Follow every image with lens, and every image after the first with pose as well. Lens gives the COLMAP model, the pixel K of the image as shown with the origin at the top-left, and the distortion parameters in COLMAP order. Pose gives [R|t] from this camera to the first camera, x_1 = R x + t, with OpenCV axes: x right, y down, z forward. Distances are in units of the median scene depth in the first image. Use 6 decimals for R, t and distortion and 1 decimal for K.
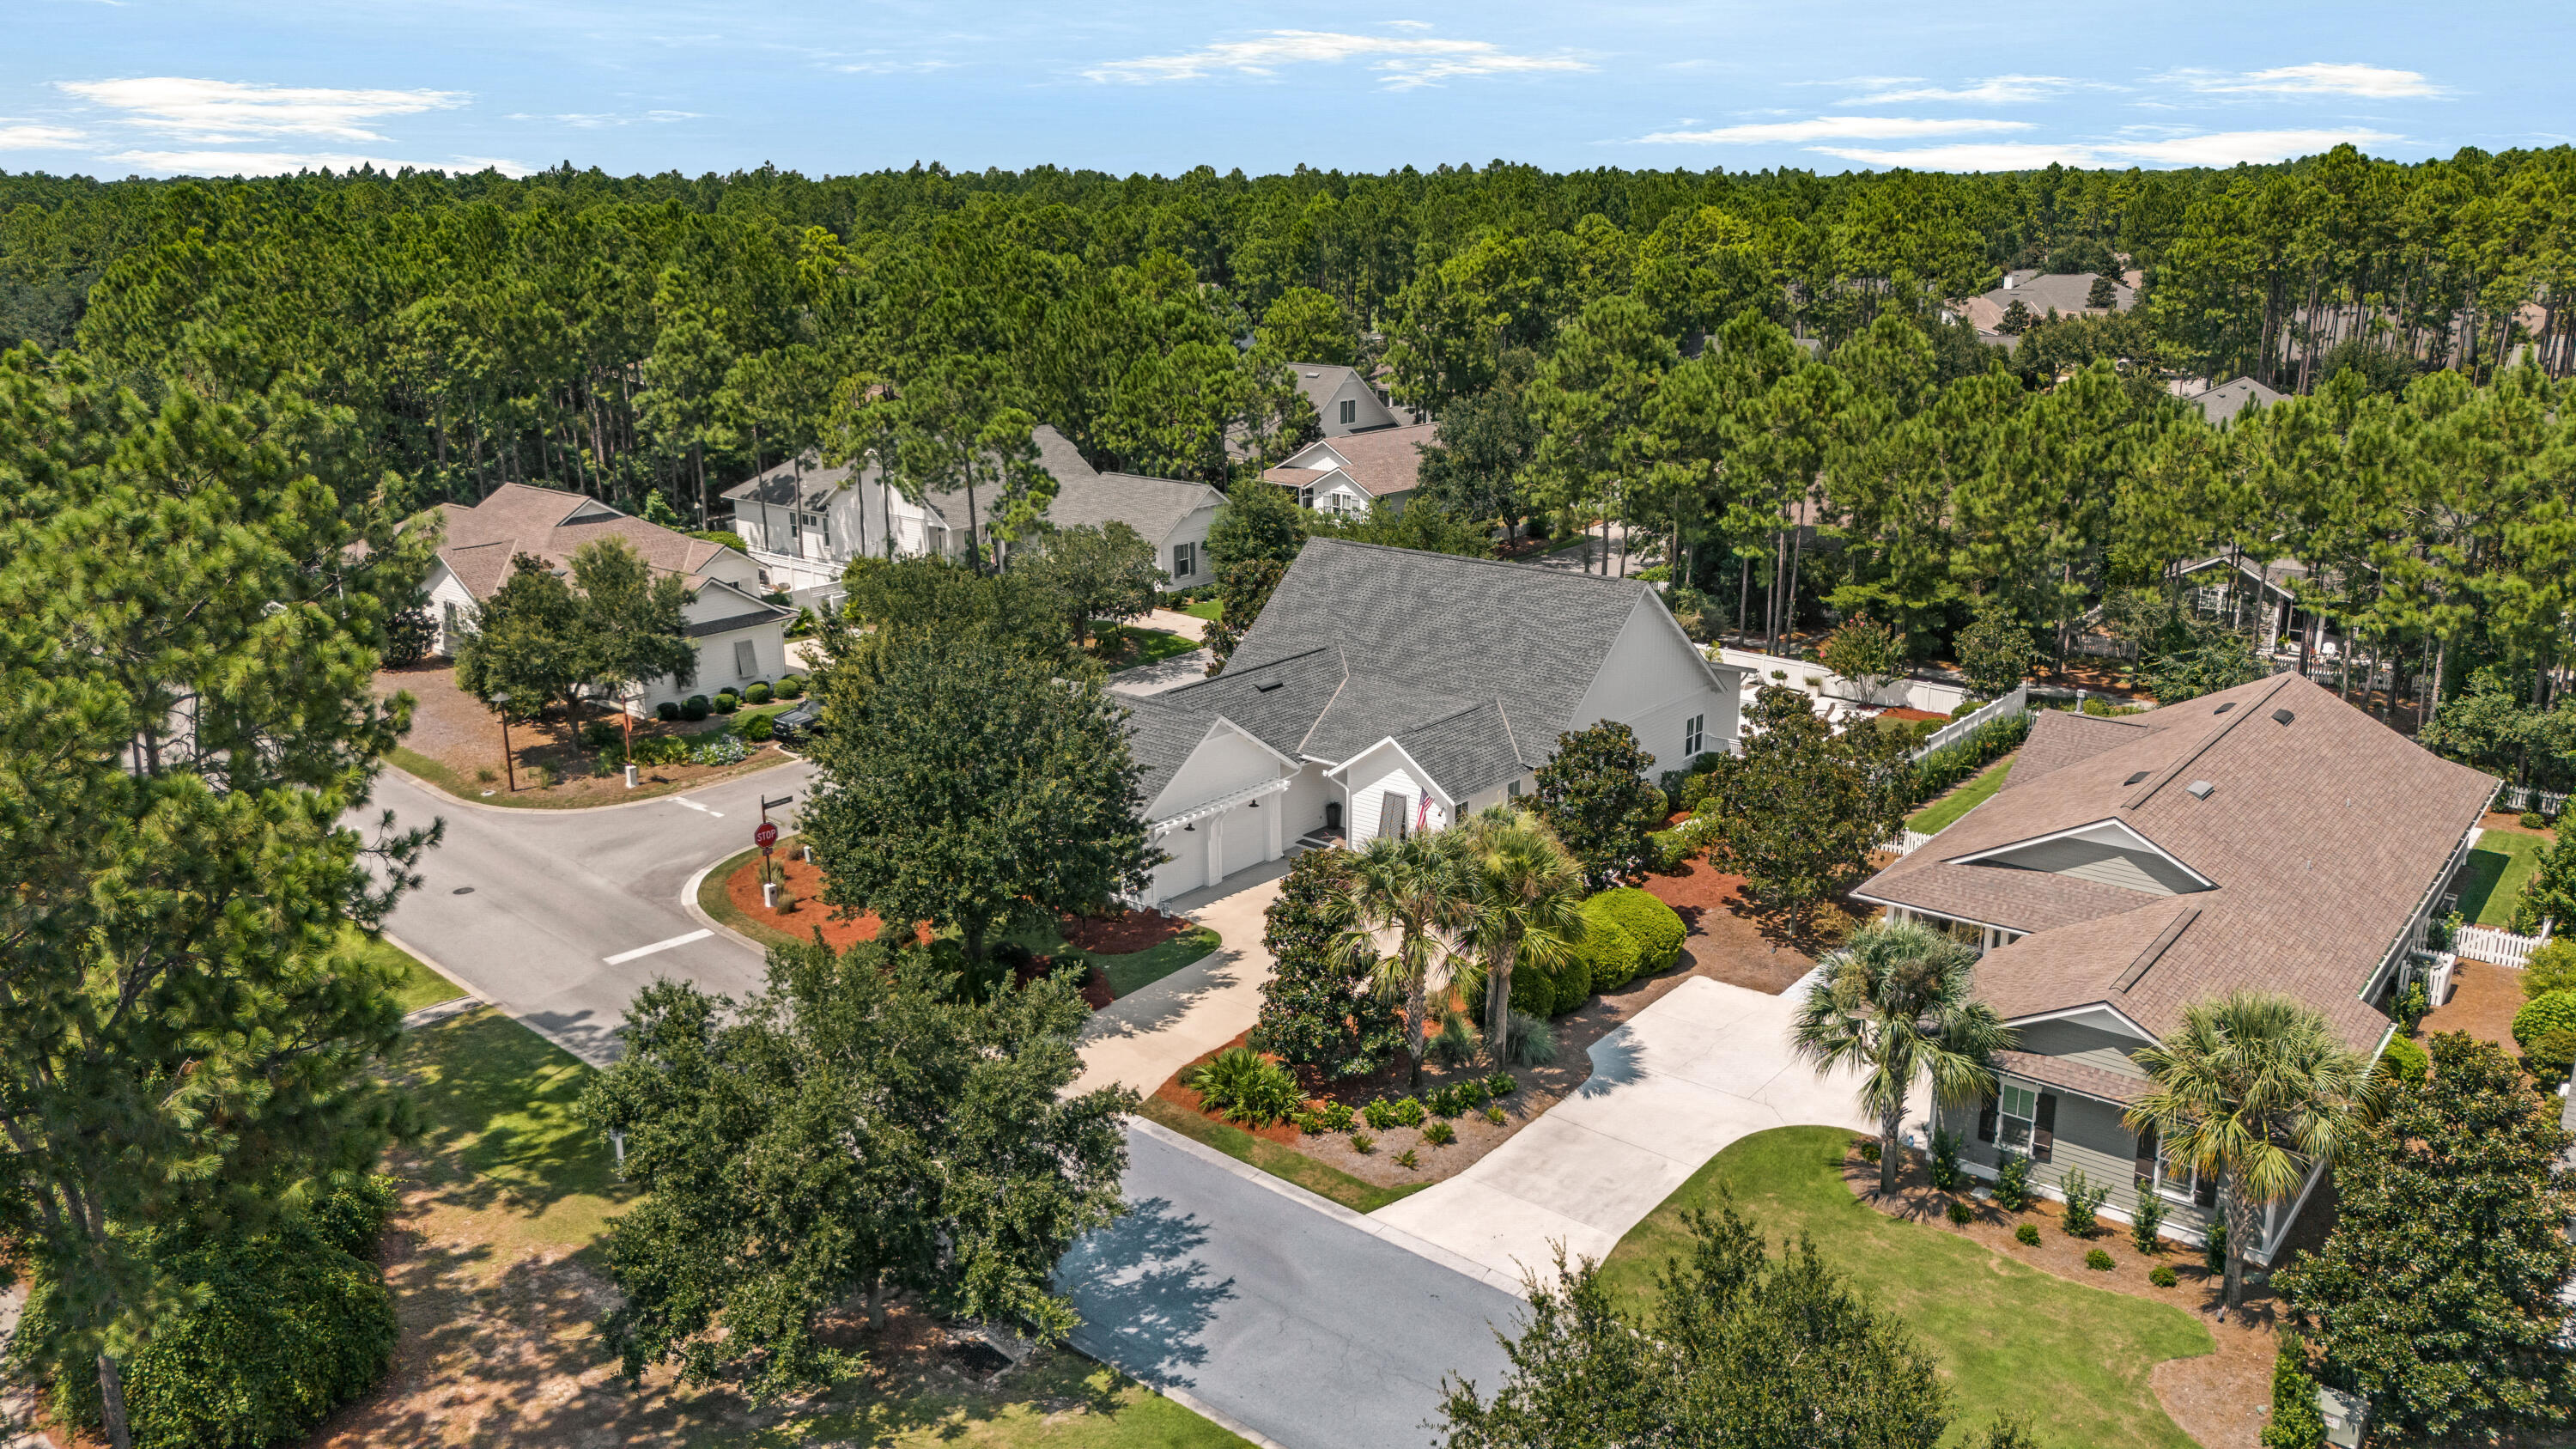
lens RADIAL K [[1929.0, 0, 1285.0], [0, 1929.0, 735.4], [0, 0, 1]] dist [0.058074, -0.058229]
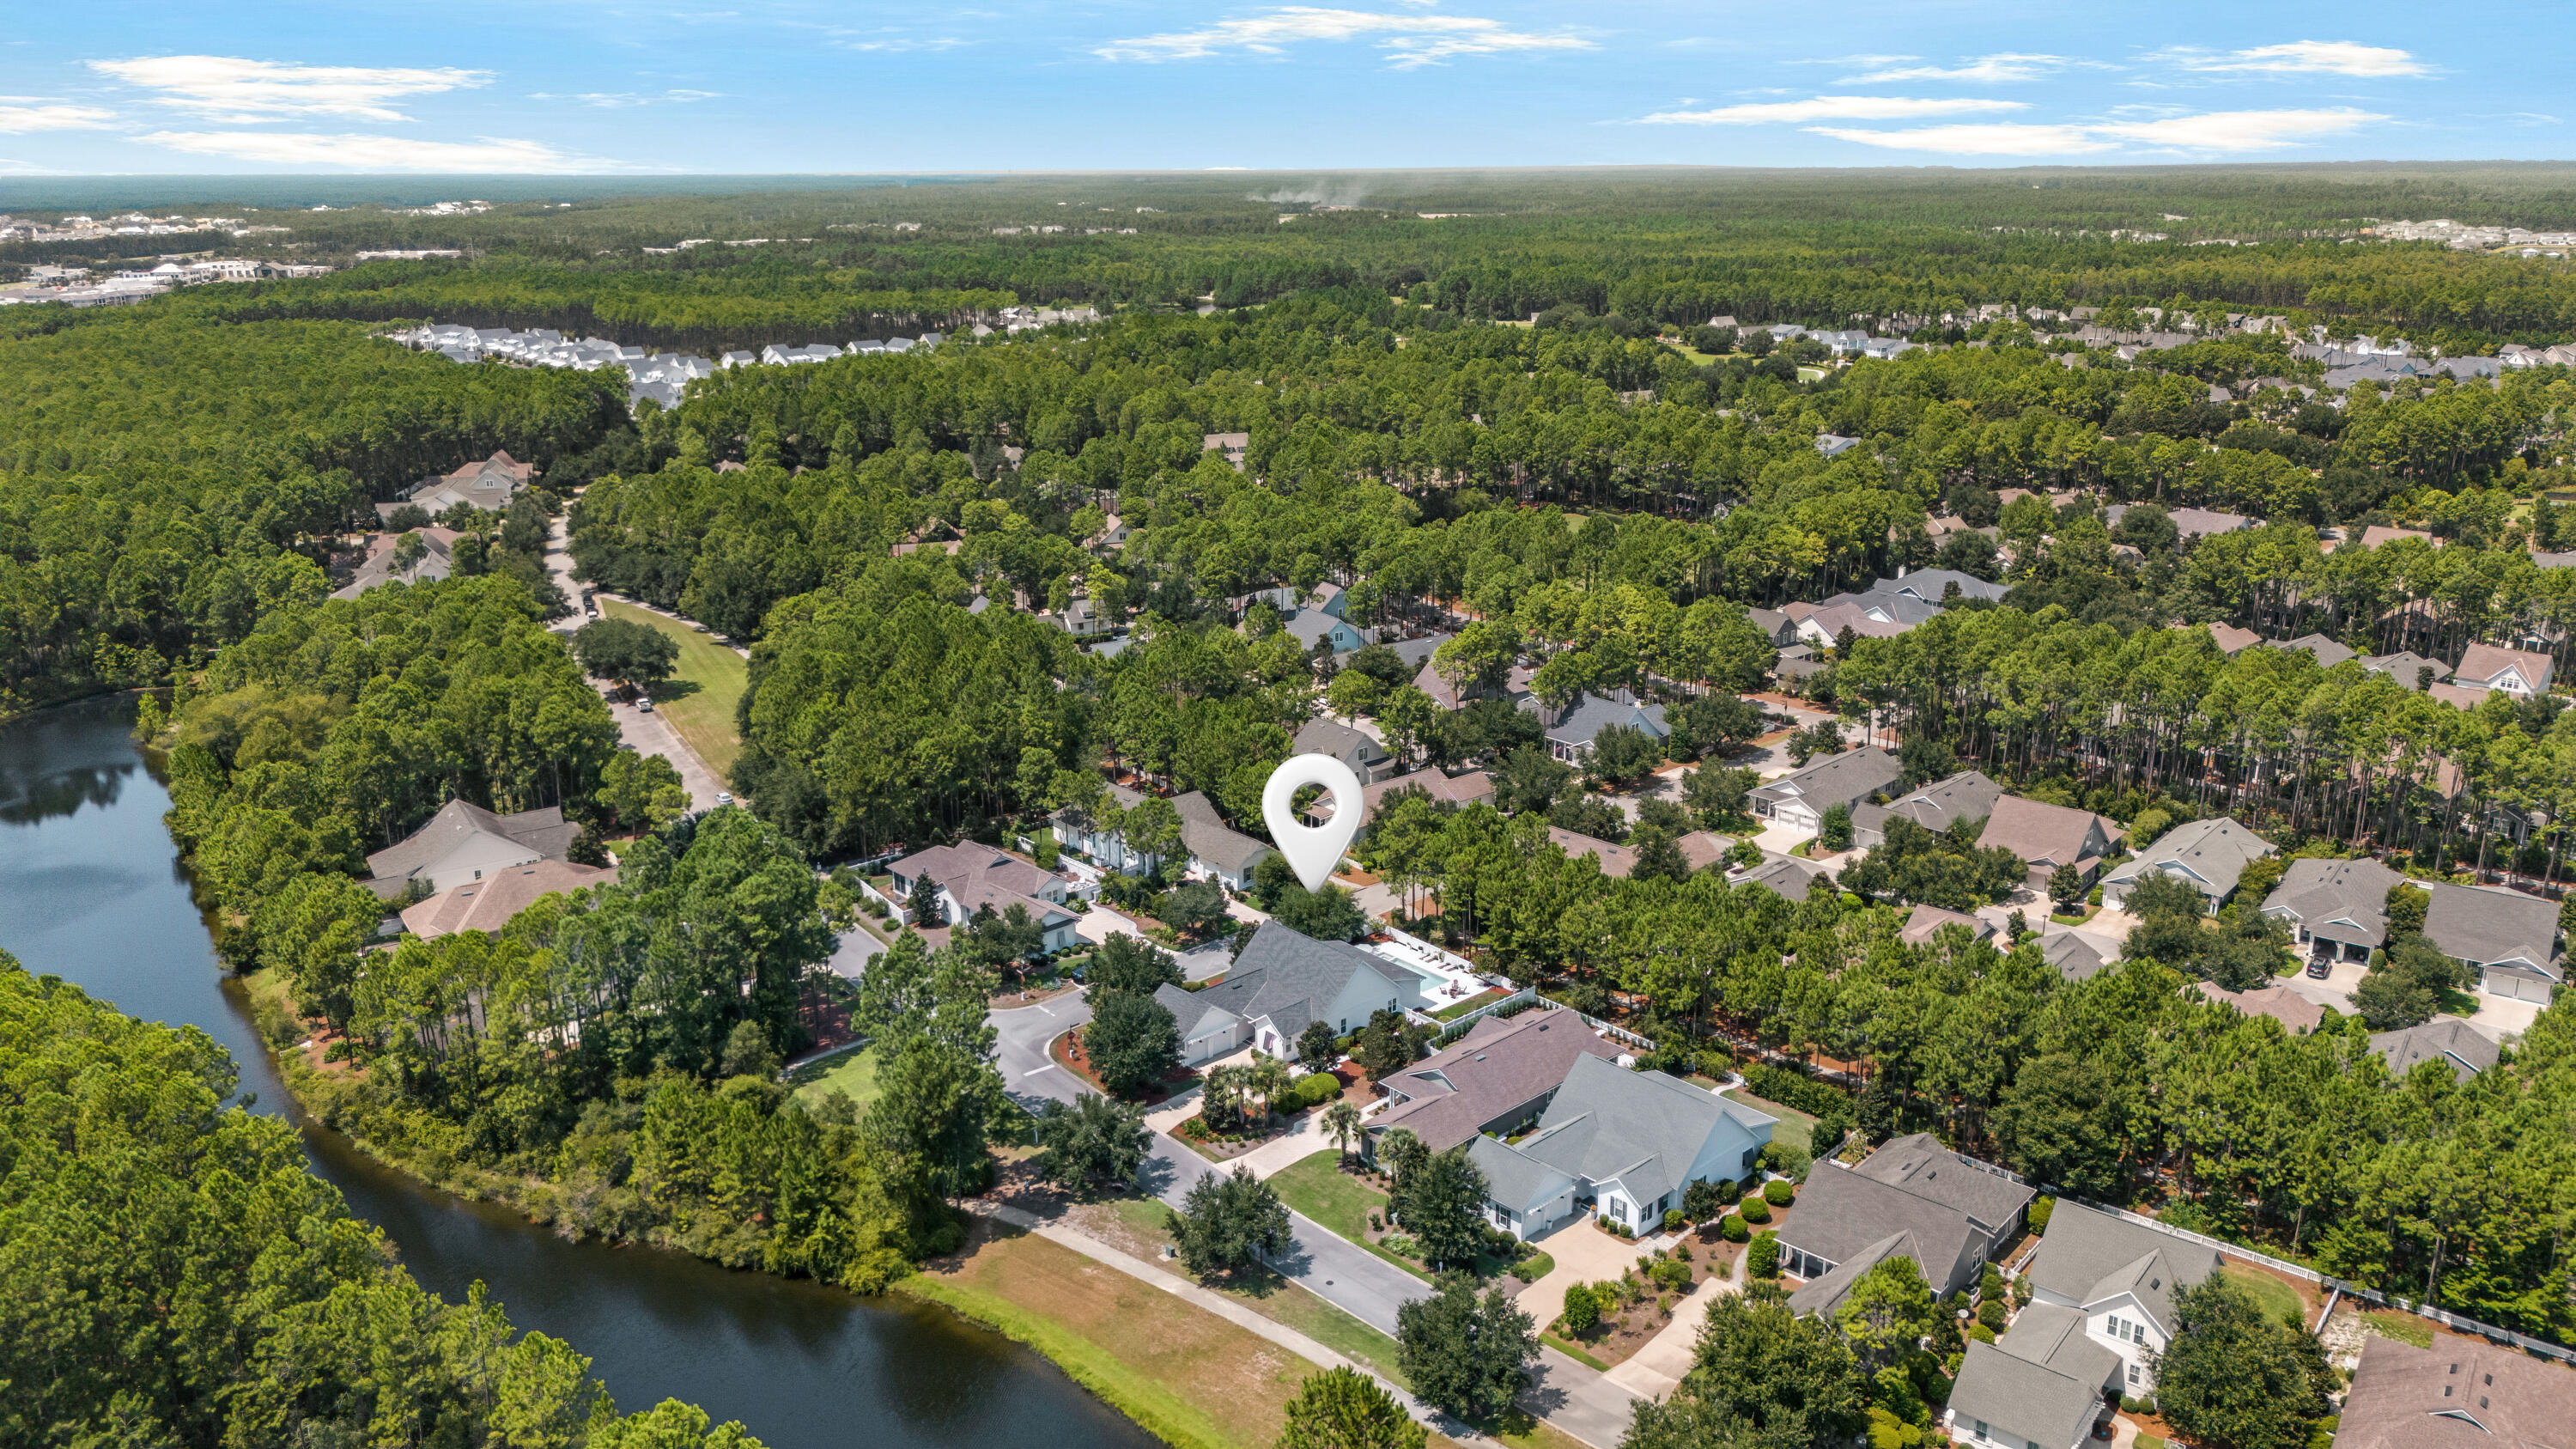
lens RADIAL K [[1929.0, 0, 1285.0], [0, 1929.0, 735.4], [0, 0, 1]] dist [0.058074, -0.058229]
pose [[0.990656, 0.041197, -0.130011, 0.613715], [-0.038687, 0.999014, 0.021774, -0.675955], [0.130780, -0.016541, 0.991273, -2.715016]]
